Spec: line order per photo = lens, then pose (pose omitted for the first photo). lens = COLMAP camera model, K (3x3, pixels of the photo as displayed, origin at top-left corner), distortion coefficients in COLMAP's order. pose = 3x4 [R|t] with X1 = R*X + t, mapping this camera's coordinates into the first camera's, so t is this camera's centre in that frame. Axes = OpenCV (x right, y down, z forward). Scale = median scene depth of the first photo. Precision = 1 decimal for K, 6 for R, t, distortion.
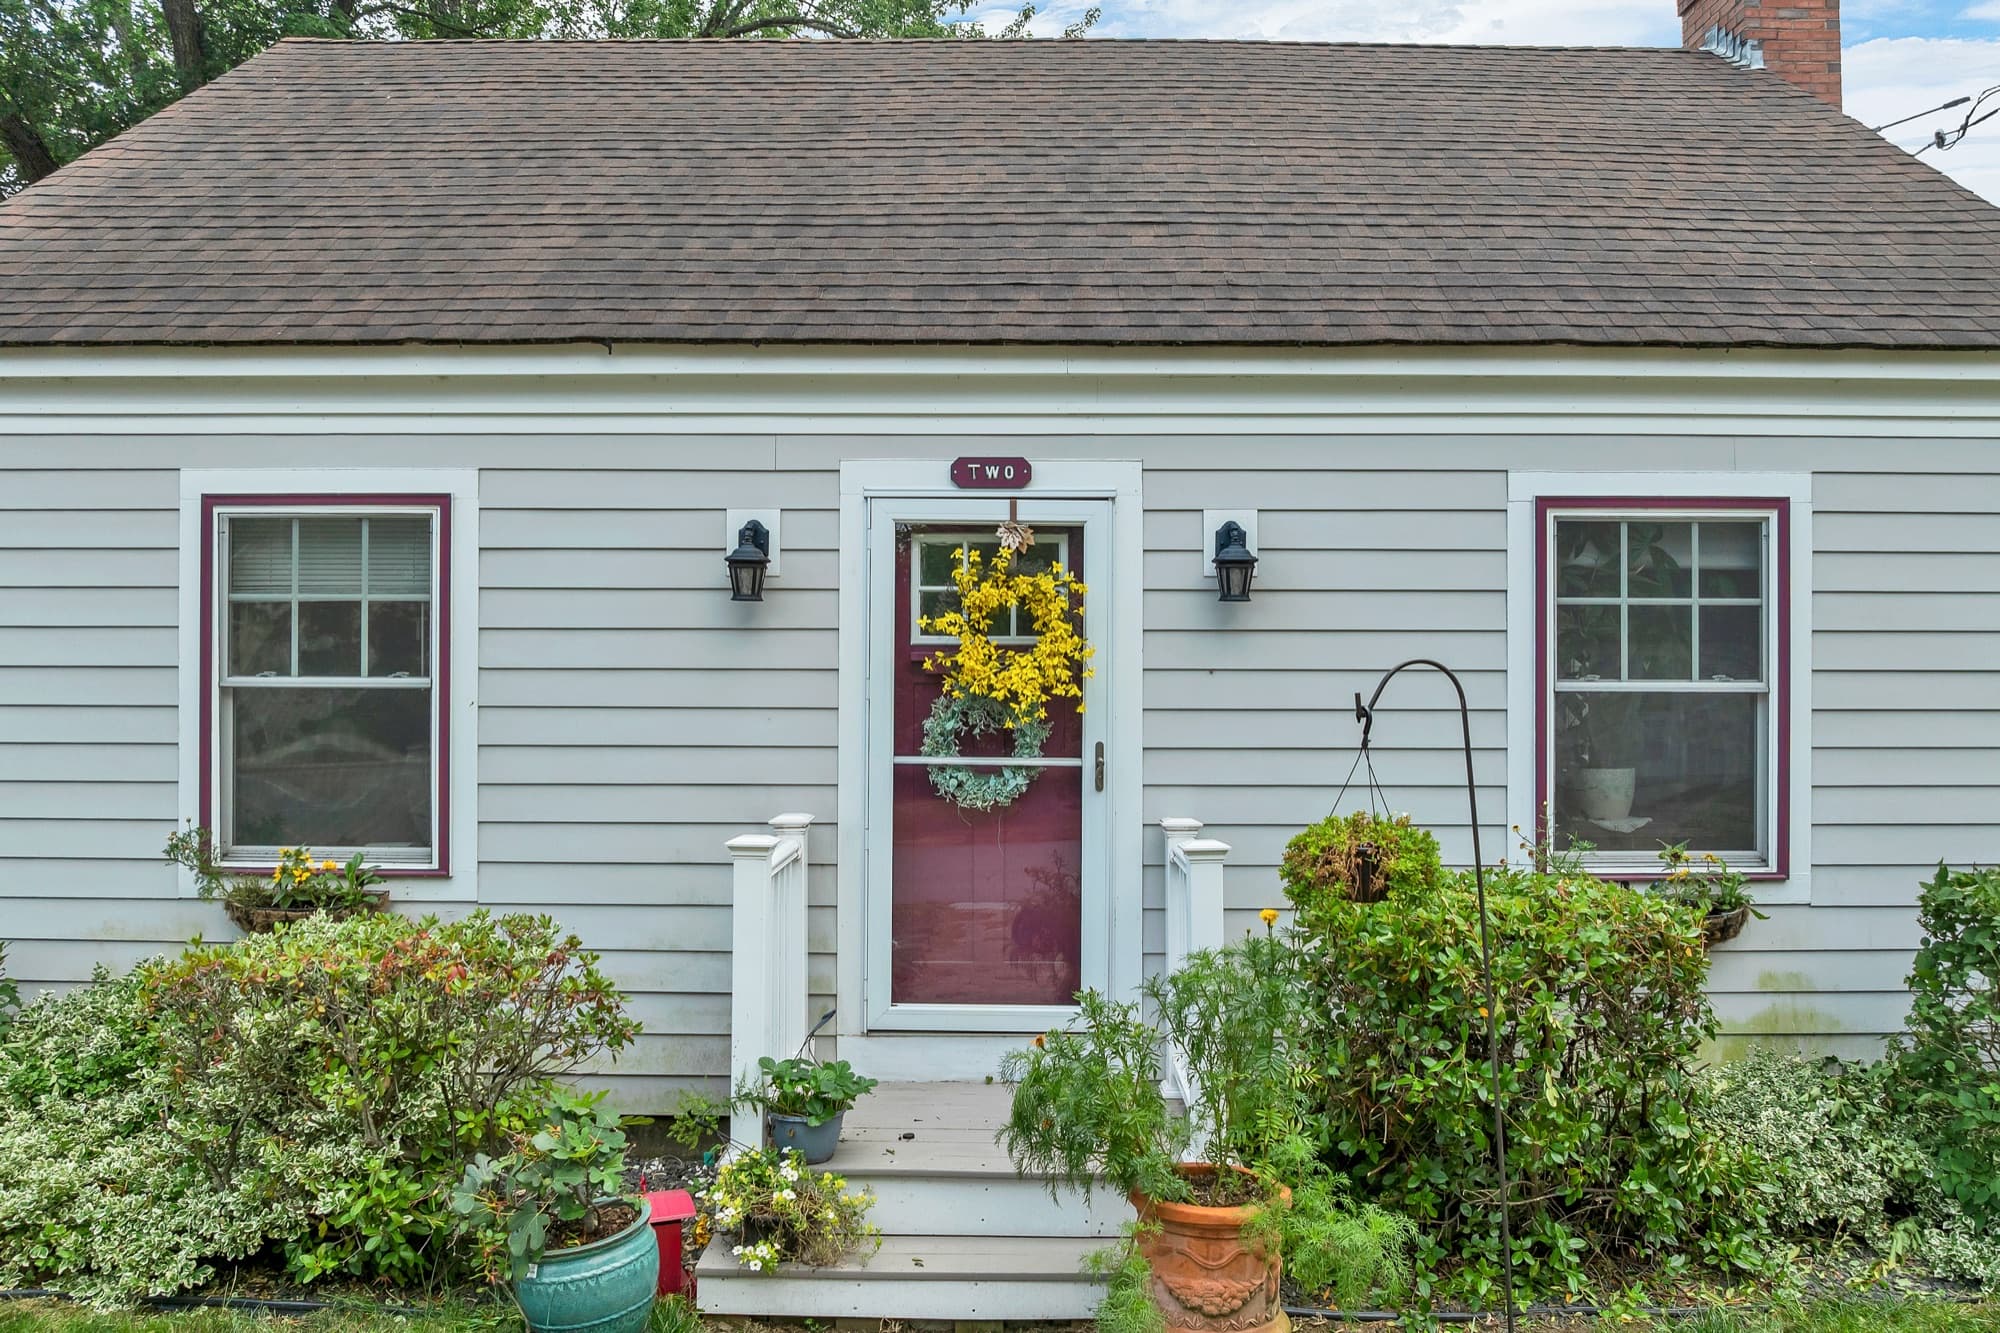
lens RADIAL K [[1455.5, 0, 1001.7], [0, 1455.5, 669.2], [0, 0, 1]] dist [-0.034946, -0.008810]
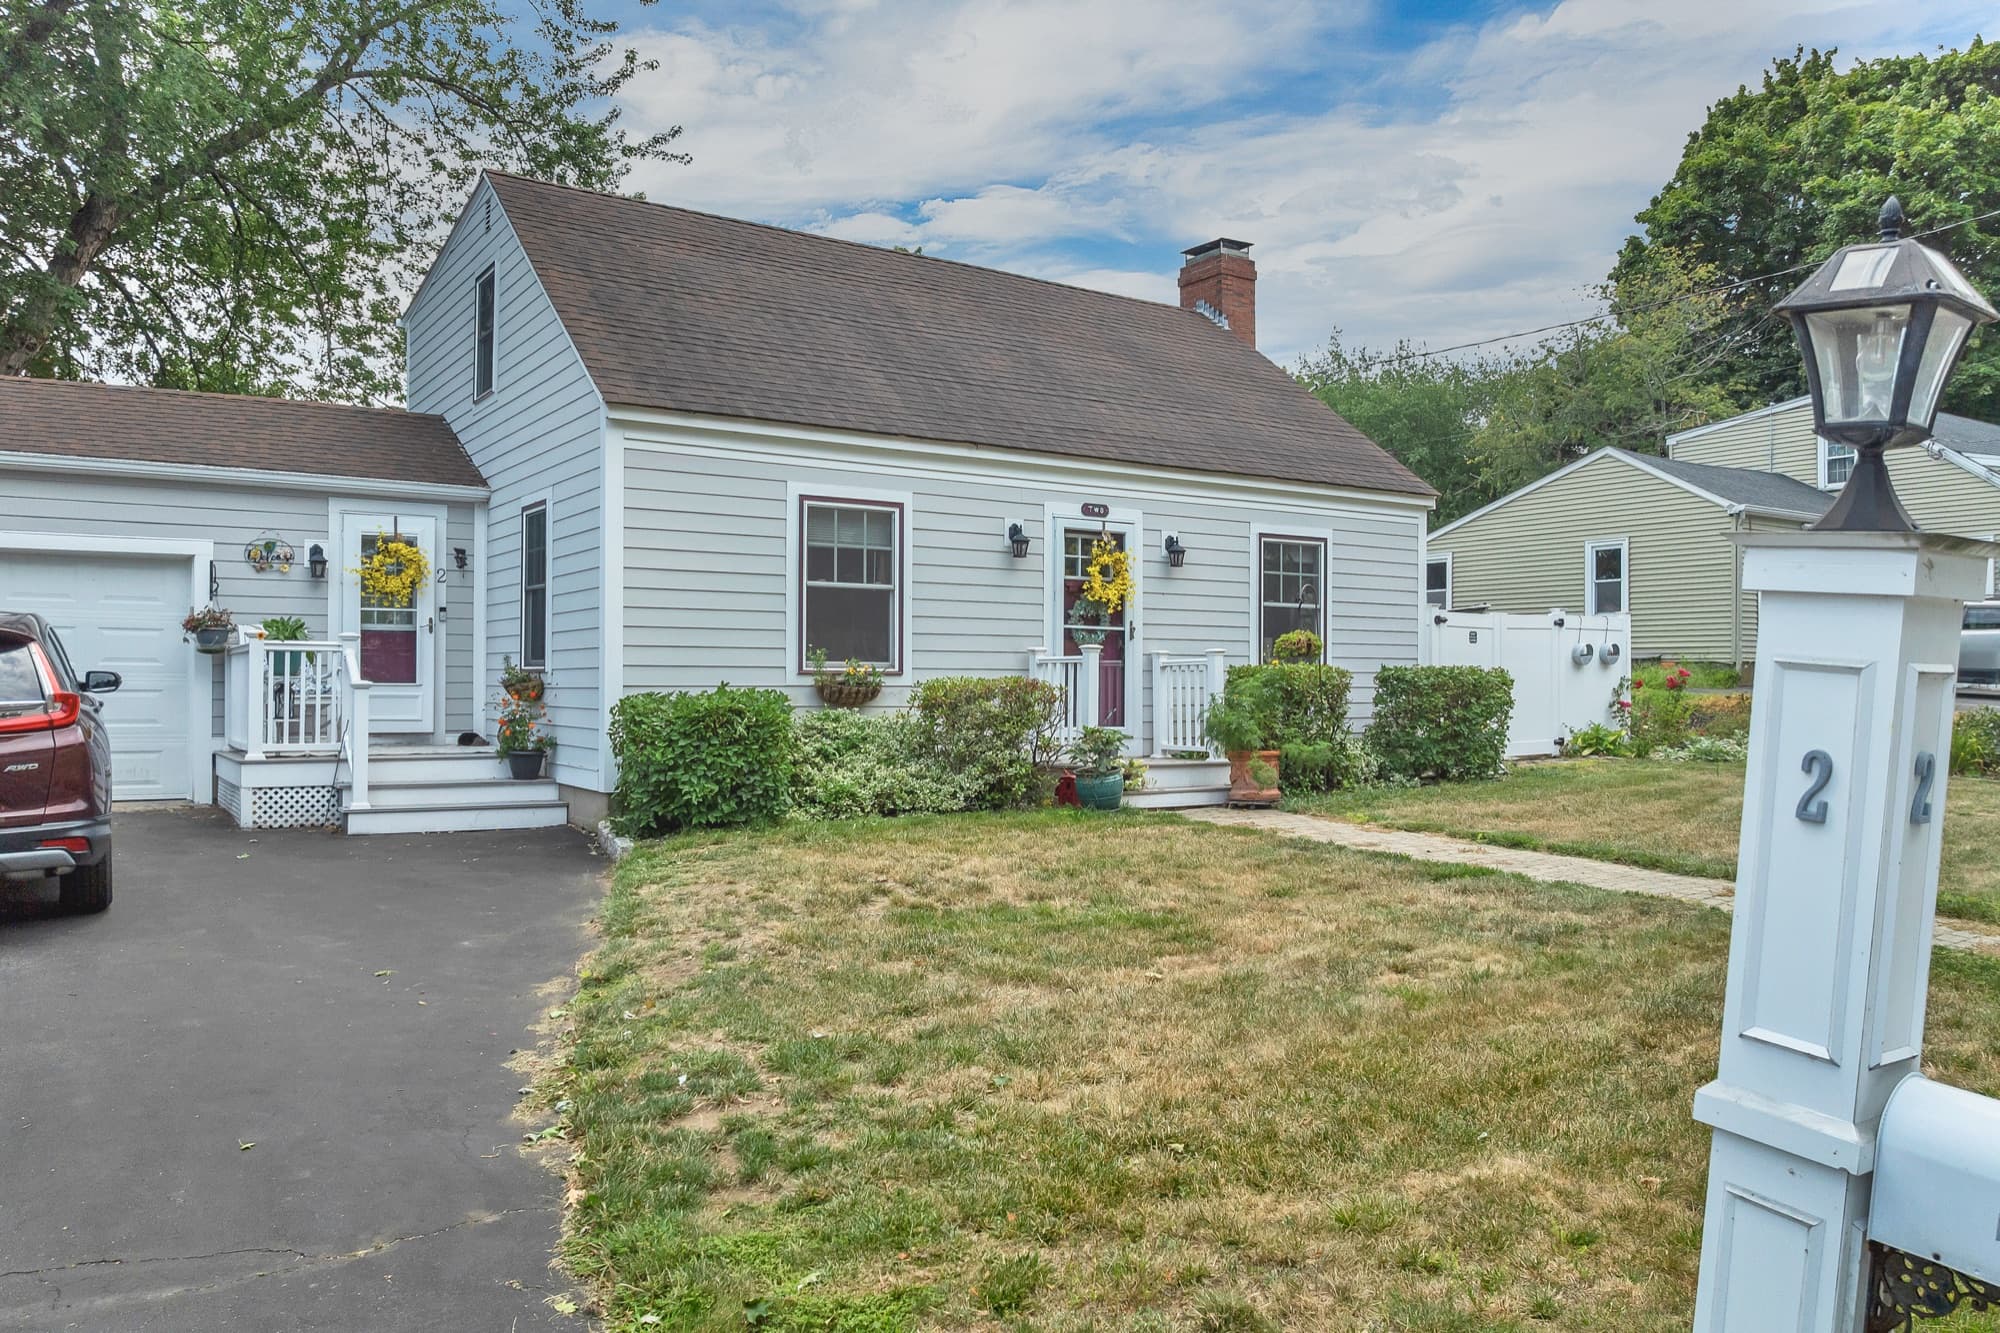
lens RADIAL K [[1455.5, 0, 1008.8], [0, 1455.5, 669.0], [0, 0, 1]] dist [-0.034946, -0.008810]
pose [[0.825512, 0.005022, 0.564363, -1.514217], [-0.007060, 0.999974, 0.001429, 0.130789], [-0.564341, -0.005164, 0.825526, -0.946880]]
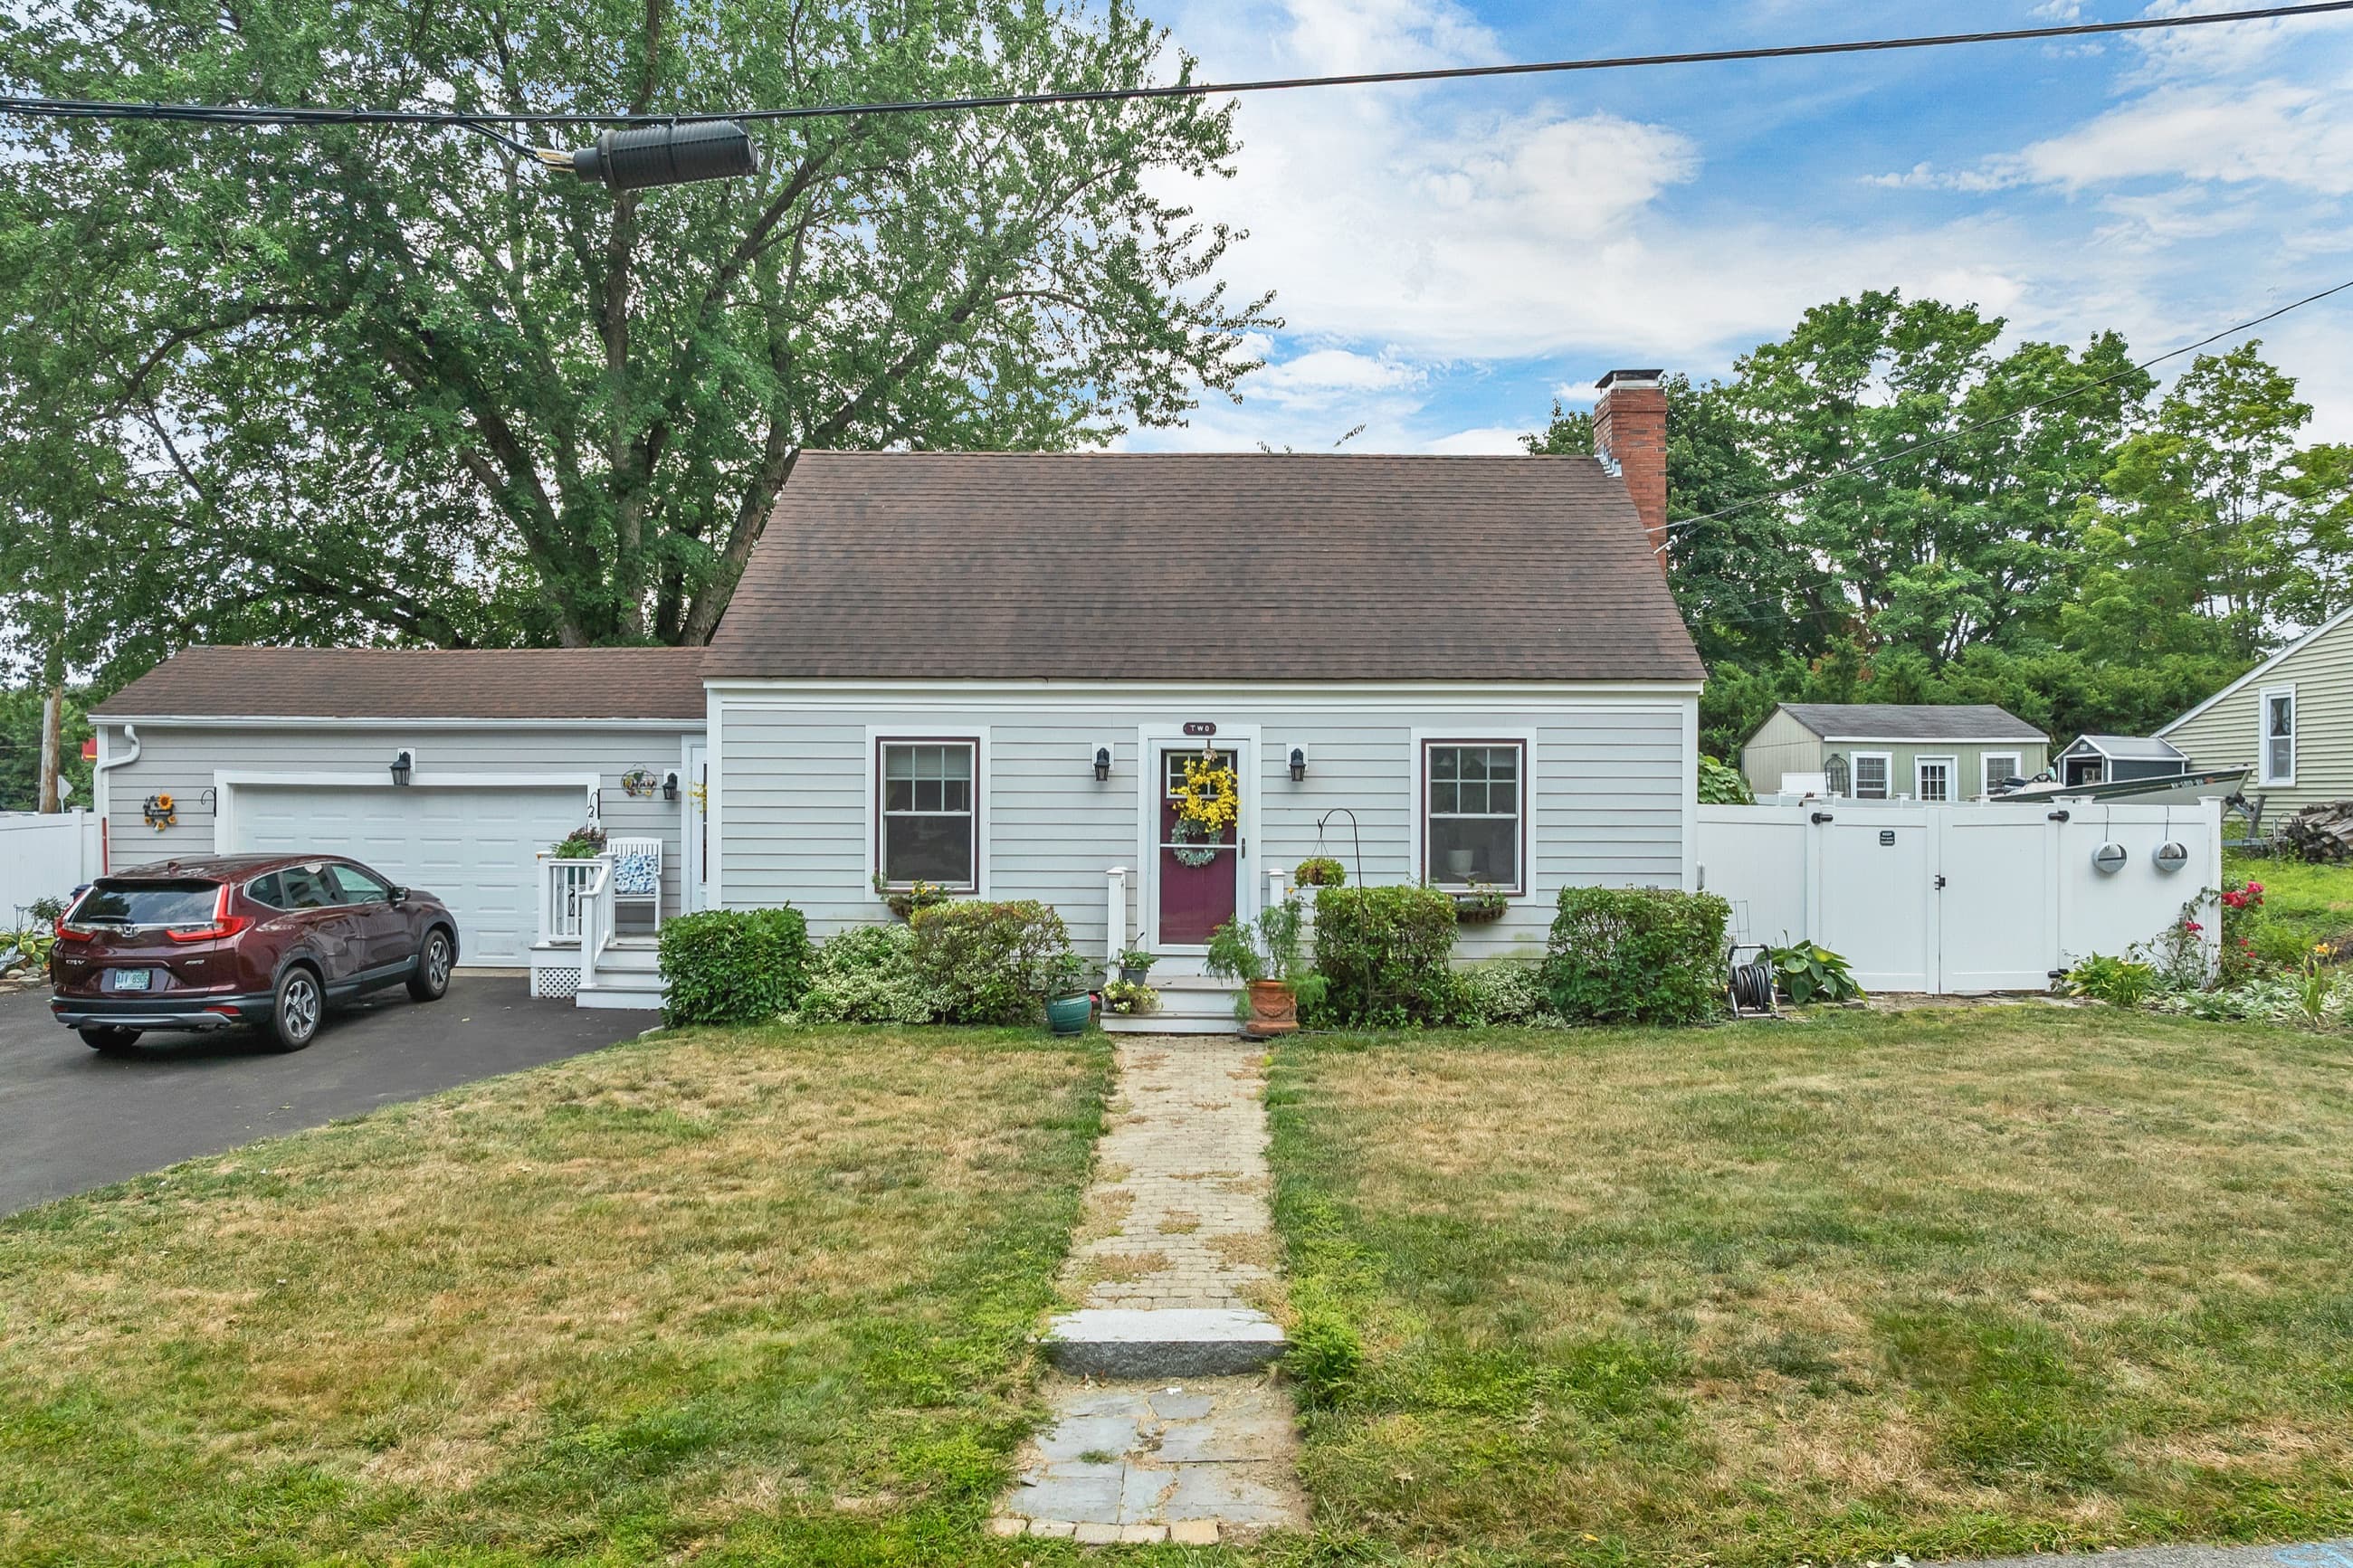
lens RADIAL K [[1712.2, 0, 1179.6], [0, 1712.2, 780.8], [0, 0, 1]] dist [-0.034946, -0.008810]
pose [[0.999935, 0.000855, -0.011377, -0.008313], [-0.000872, 0.999998, -0.001499, -0.042693], [0.011376, 0.001509, 0.999934, -1.899254]]
